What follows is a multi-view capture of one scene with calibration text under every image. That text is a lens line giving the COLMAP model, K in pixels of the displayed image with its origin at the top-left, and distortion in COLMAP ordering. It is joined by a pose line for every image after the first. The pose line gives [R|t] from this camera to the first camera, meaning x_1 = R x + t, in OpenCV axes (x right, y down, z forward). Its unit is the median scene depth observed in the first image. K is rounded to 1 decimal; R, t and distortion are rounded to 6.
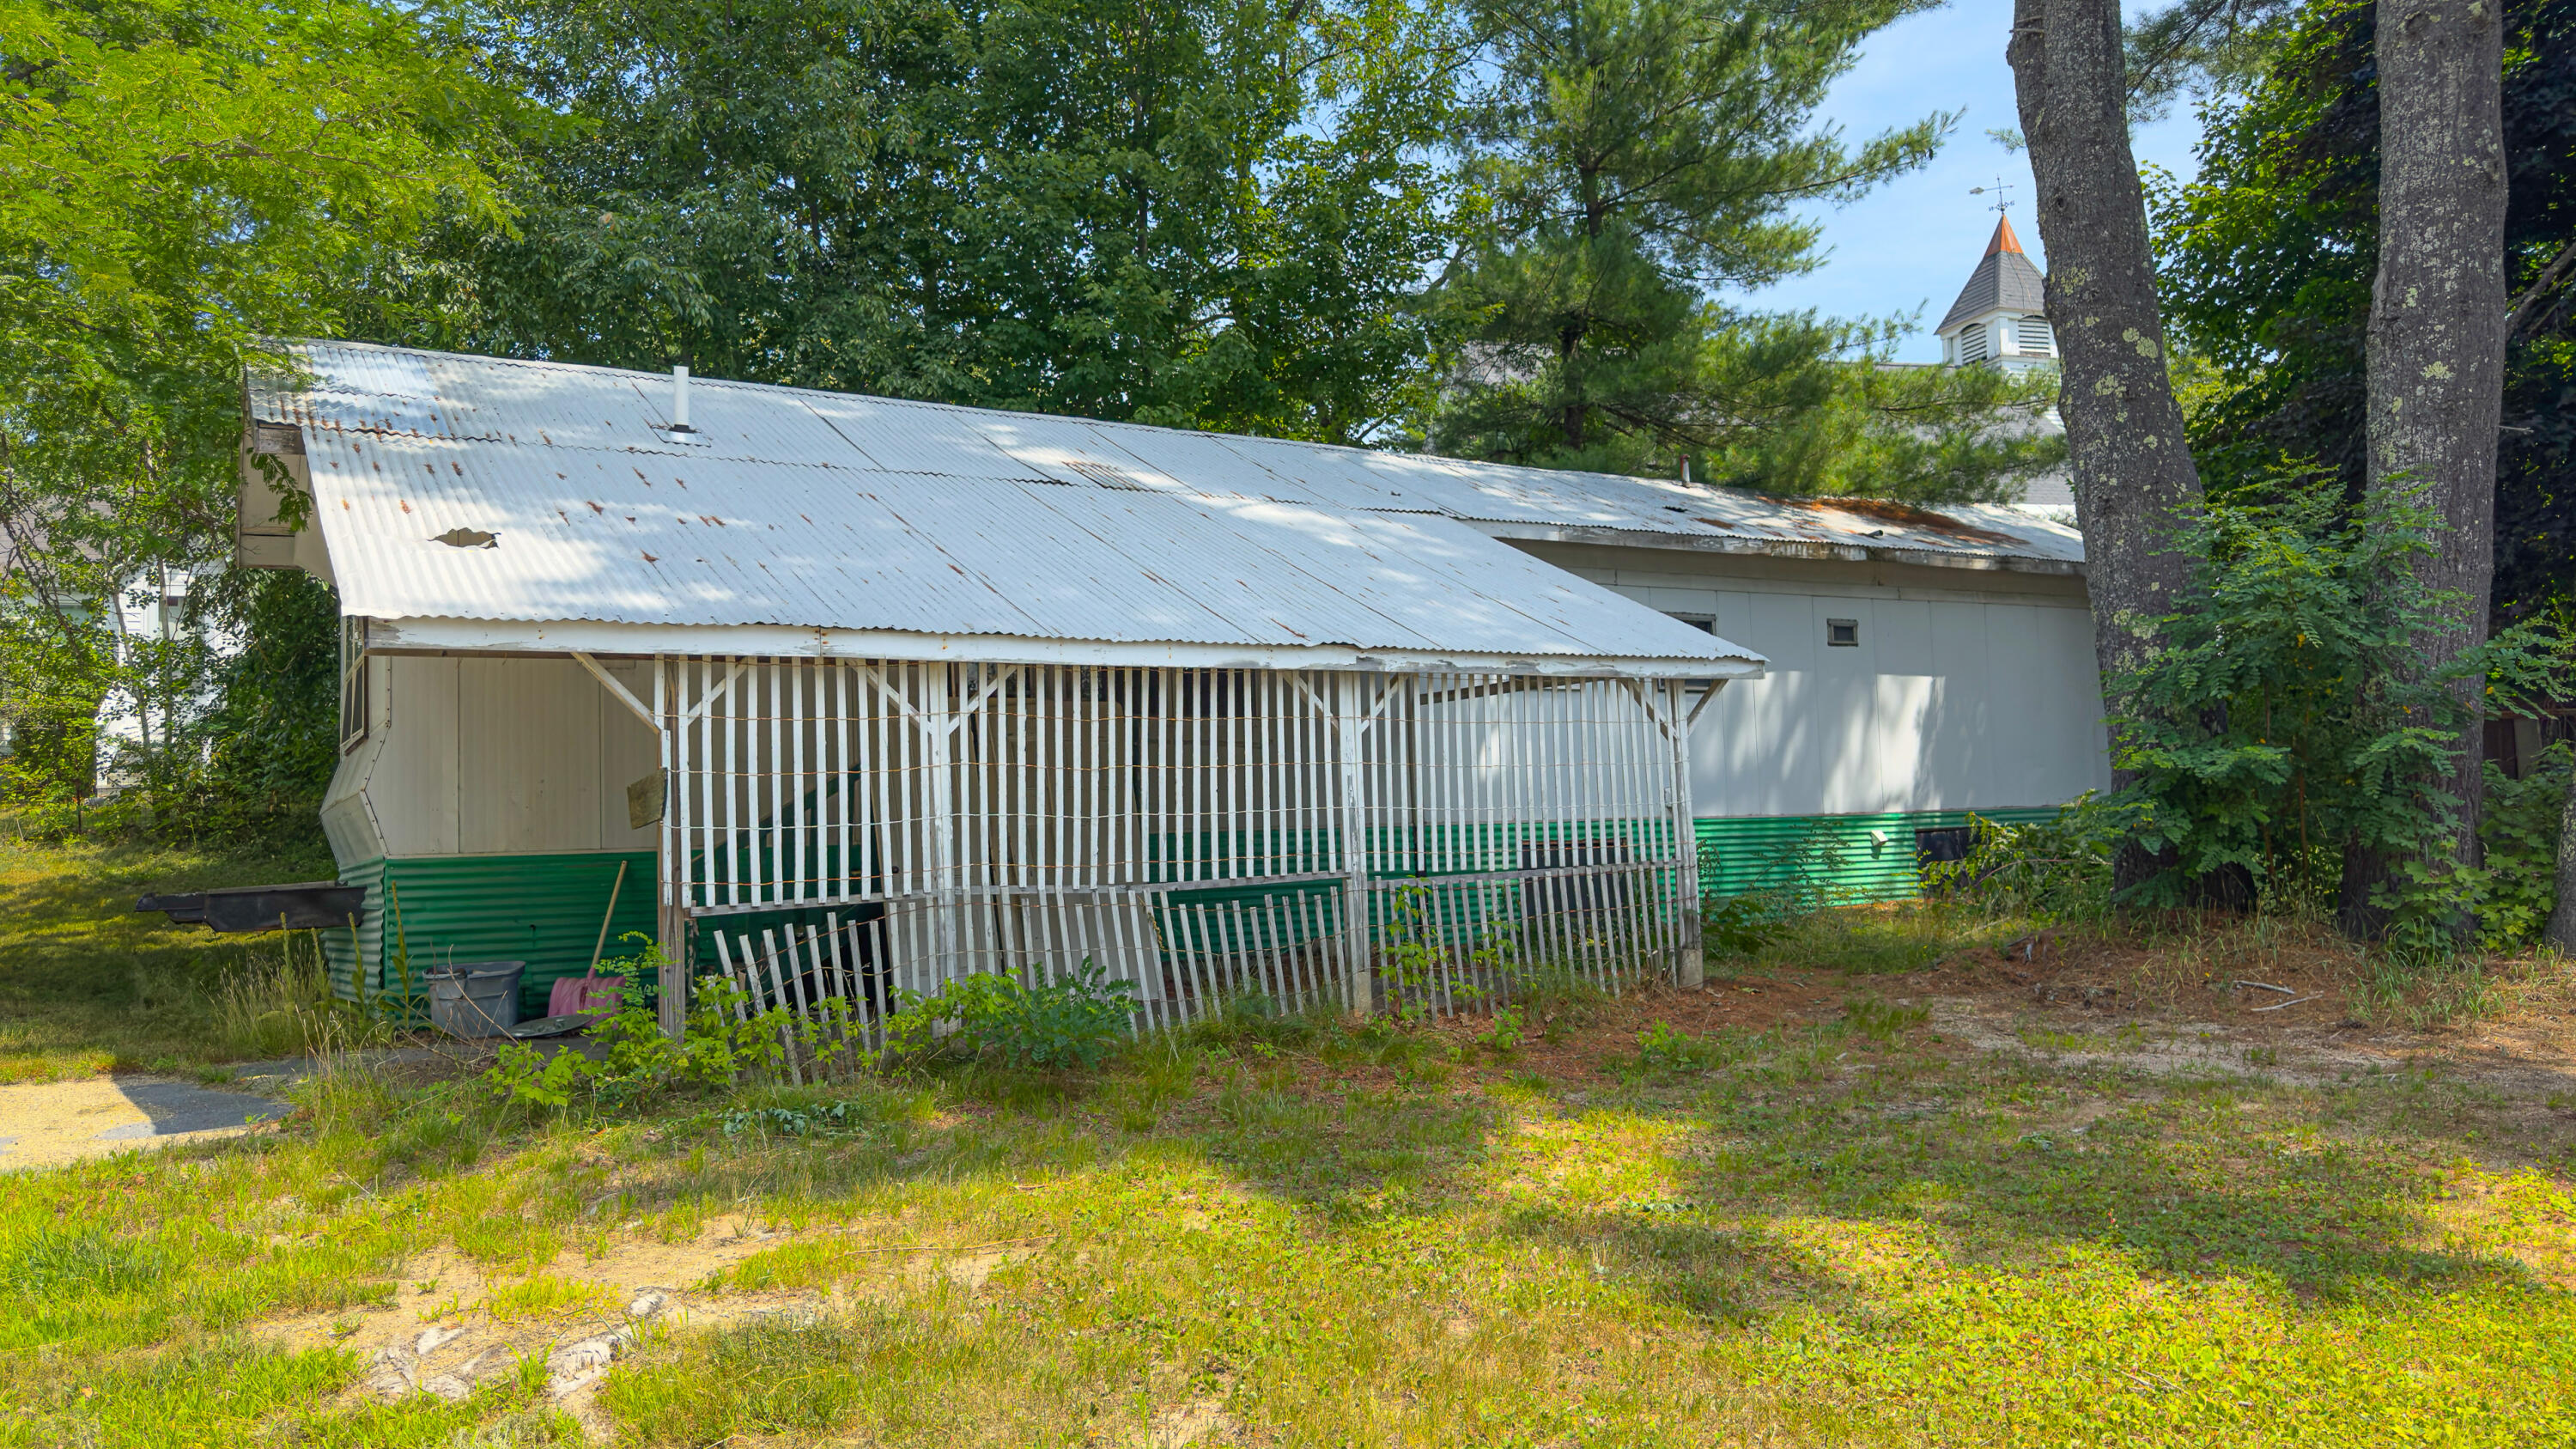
lens RADIAL K [[1918.1, 0, 1259.8], [0, 1918.1, 733.3], [0, 0, 1]] dist [0.067887, -0.054647]
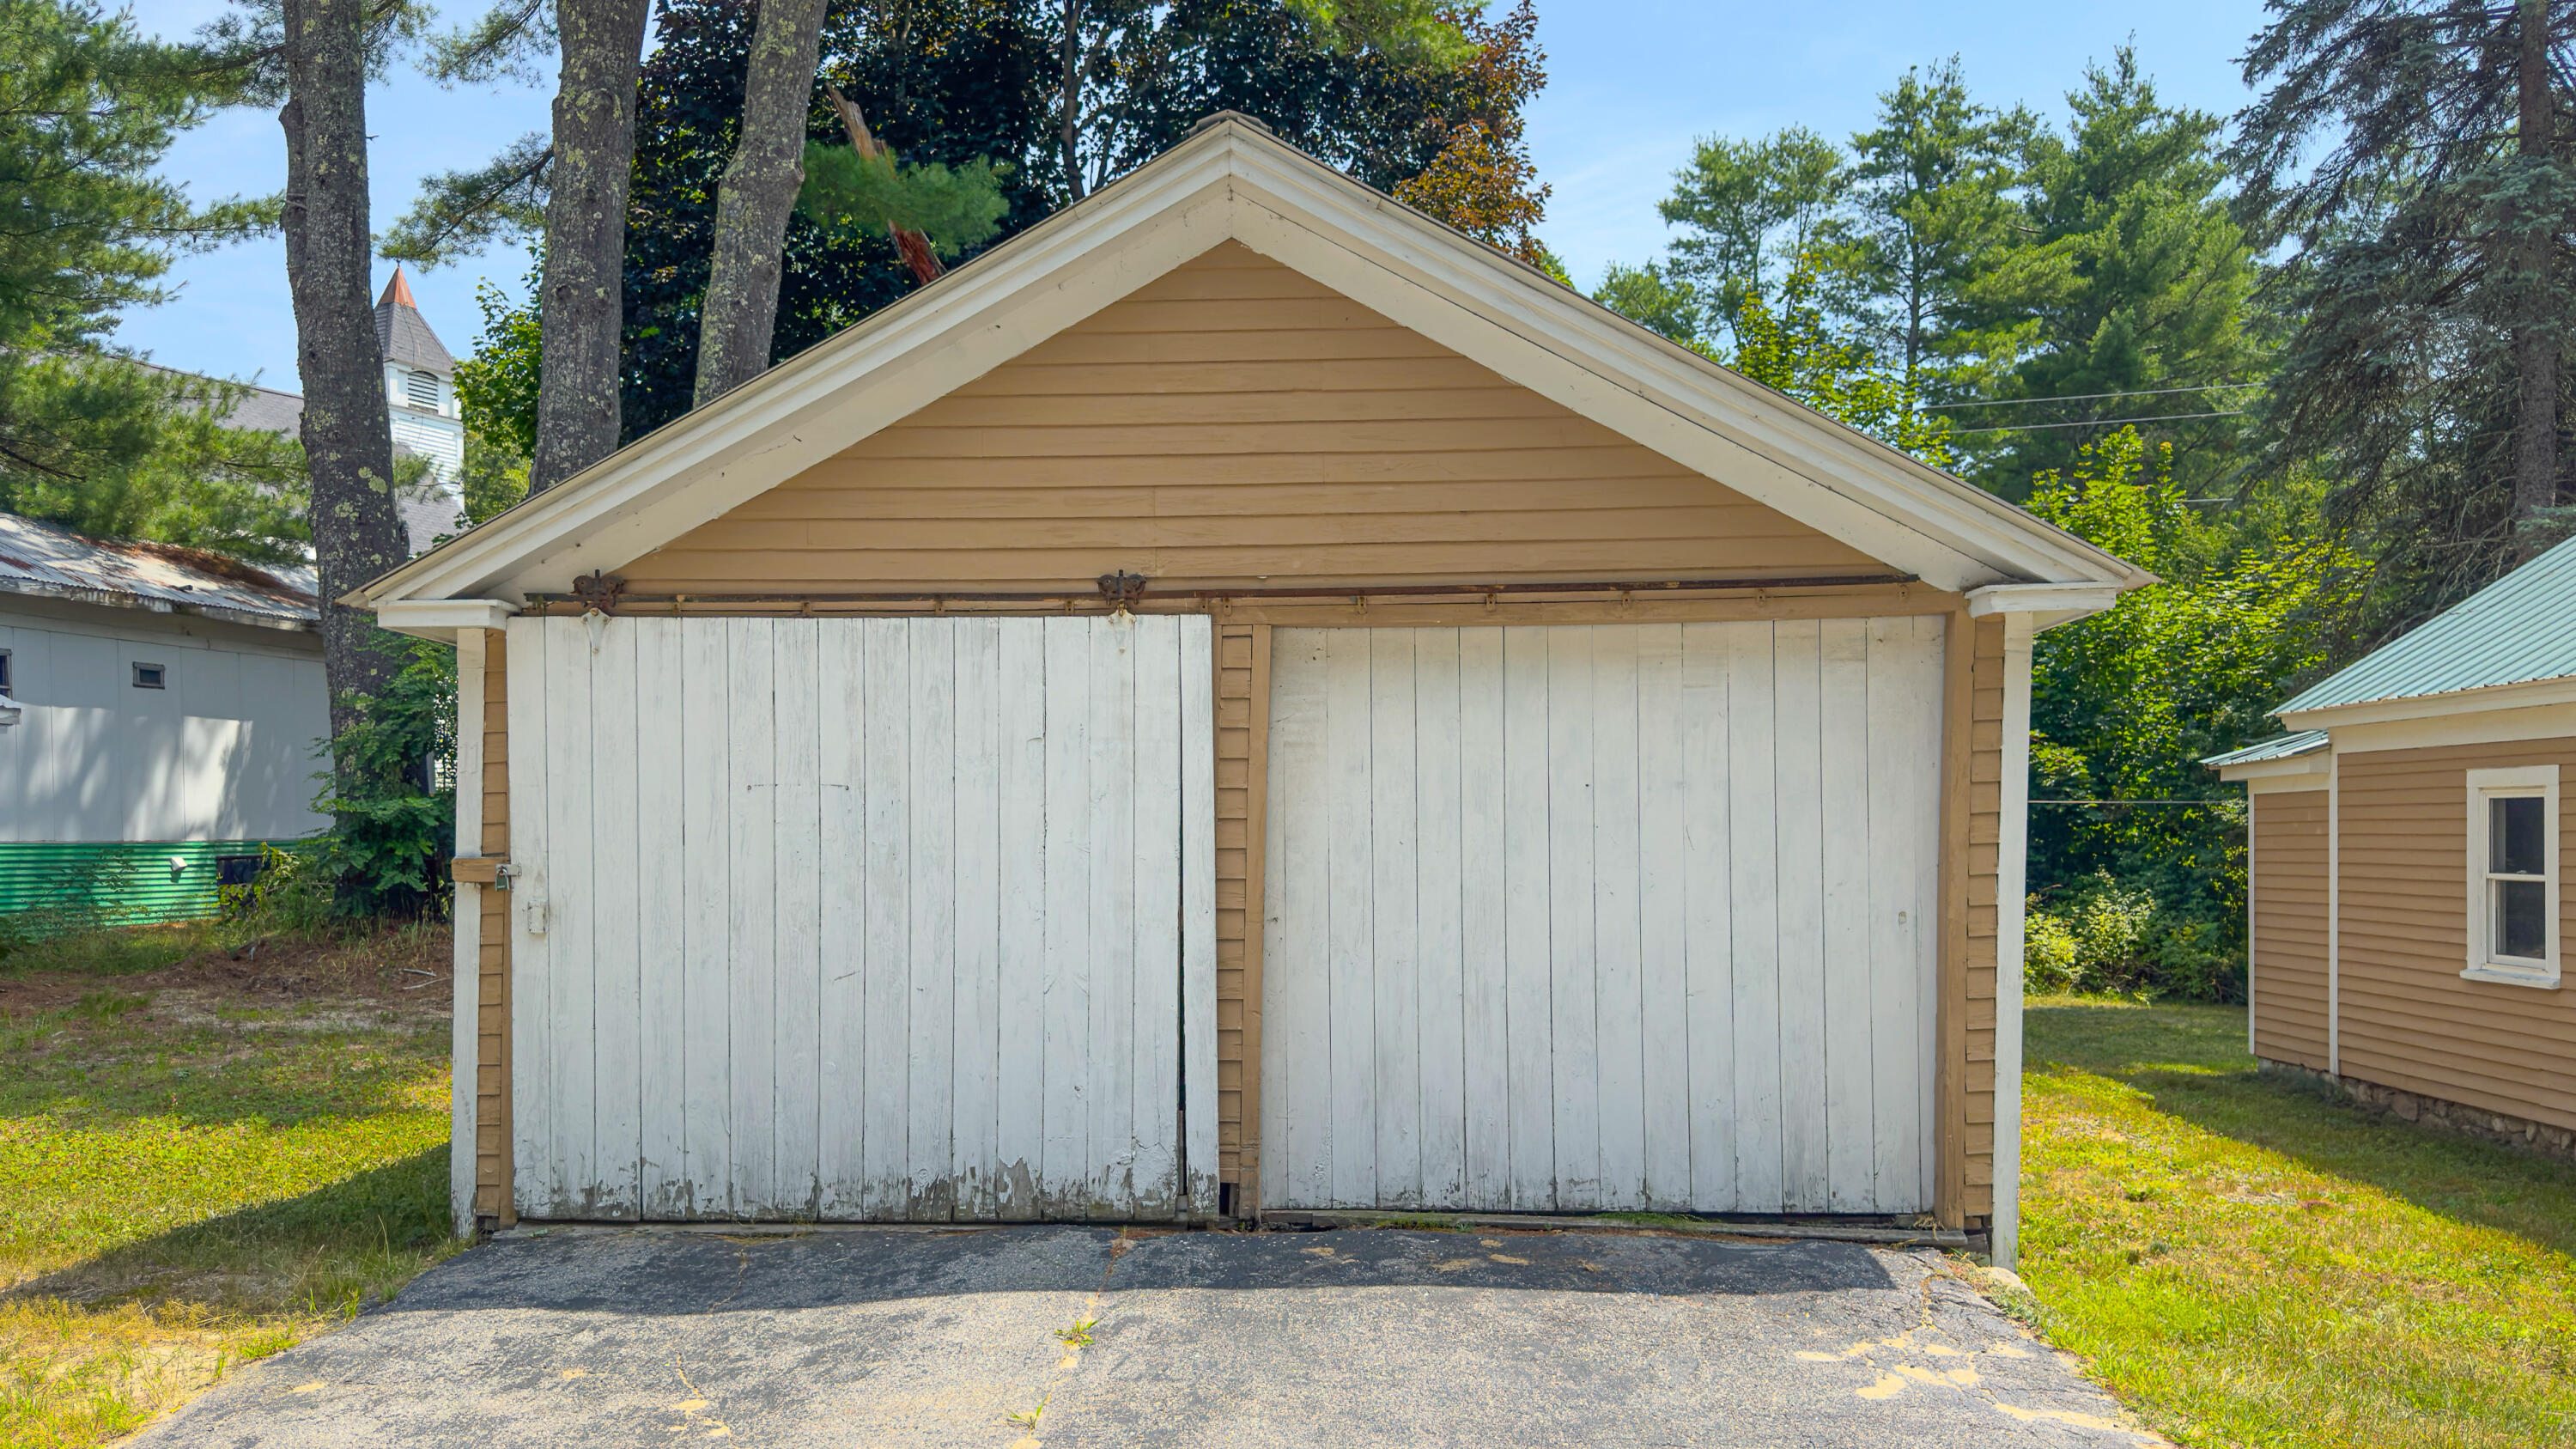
lens RADIAL K [[1918.1, 0, 1214.6], [0, 1918.1, 845.0], [0, 0, 1]] dist [0.067887, -0.054647]
pose [[0.729346, 0.020188, 0.683847, -0.009585], [-0.048590, 0.998569, 0.022344, -0.010452], [-0.682418, -0.049525, 0.729283, -0.218581]]
